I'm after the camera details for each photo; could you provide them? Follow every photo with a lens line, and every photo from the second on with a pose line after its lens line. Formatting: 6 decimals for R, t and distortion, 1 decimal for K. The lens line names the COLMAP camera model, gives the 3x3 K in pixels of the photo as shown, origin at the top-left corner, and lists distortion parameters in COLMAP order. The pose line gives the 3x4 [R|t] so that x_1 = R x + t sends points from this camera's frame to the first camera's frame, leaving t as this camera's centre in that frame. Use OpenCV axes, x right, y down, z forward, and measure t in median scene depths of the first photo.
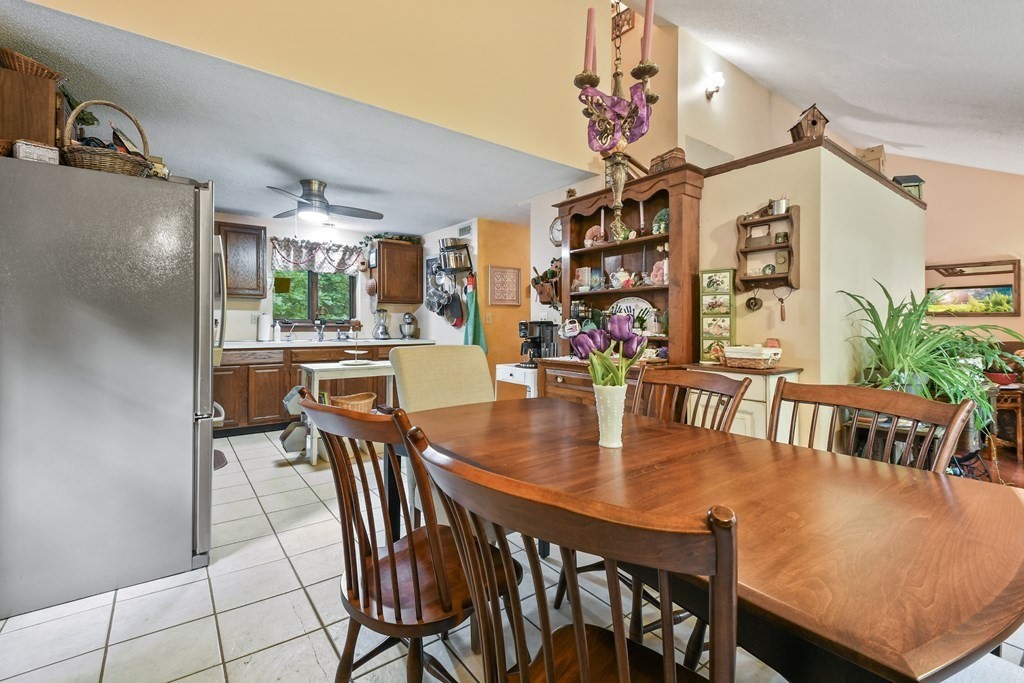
lens RADIAL K [[443.8, 0, 512.3], [0, 443.8, 323.7], [0, 0, 1]] dist [0.000889, -0.000249]
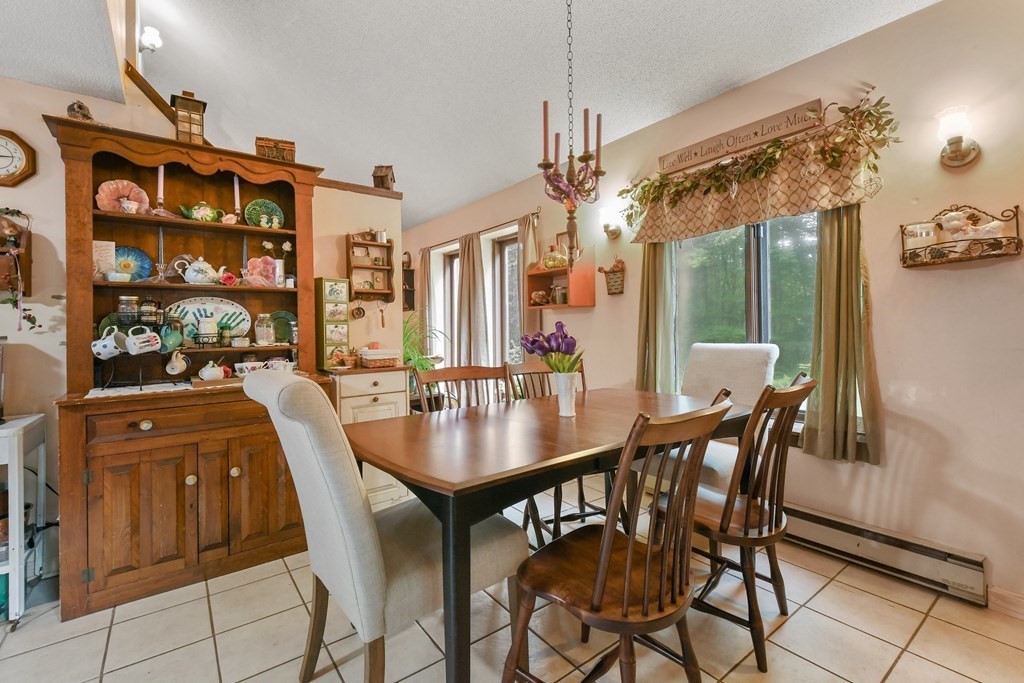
lens RADIAL K [[443.8, 0, 512.3], [0, 443.8, 323.7], [0, 0, 1]] dist [0.000889, -0.000249]
pose [[-0.023236, 0.005994, 0.999712, -0.605436], [0.010161, 0.999932, -0.005759, -0.005674], [-0.999678, 0.010024, -0.023295, 0.602446]]
